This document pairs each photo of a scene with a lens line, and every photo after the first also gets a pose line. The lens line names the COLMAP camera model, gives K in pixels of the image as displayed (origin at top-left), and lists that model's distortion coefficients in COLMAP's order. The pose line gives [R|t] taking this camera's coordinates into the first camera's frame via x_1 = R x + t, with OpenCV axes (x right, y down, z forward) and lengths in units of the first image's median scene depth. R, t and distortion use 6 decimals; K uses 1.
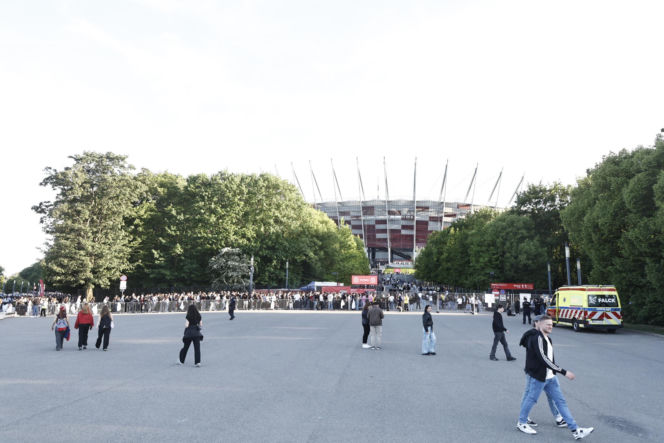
lens RADIAL K [[460.6, 0, 321.1], [0, 460.6, 221.3], [0, 0, 1]] dist [-0.000559, 0.003695]
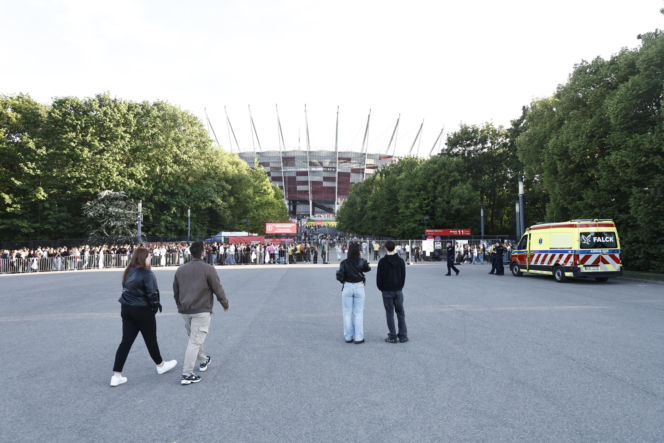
lens RADIAL K [[460.6, 0, 321.1], [0, 460.6, 221.3], [0, 0, 1]] dist [-0.000559, 0.003695]
pose [[0.985639, -0.013108, 0.168357, 0.021193], [-0.003037, 0.995446, 0.095281, 0.030315], [-0.168839, -0.094424, 0.981110, 0.145870]]
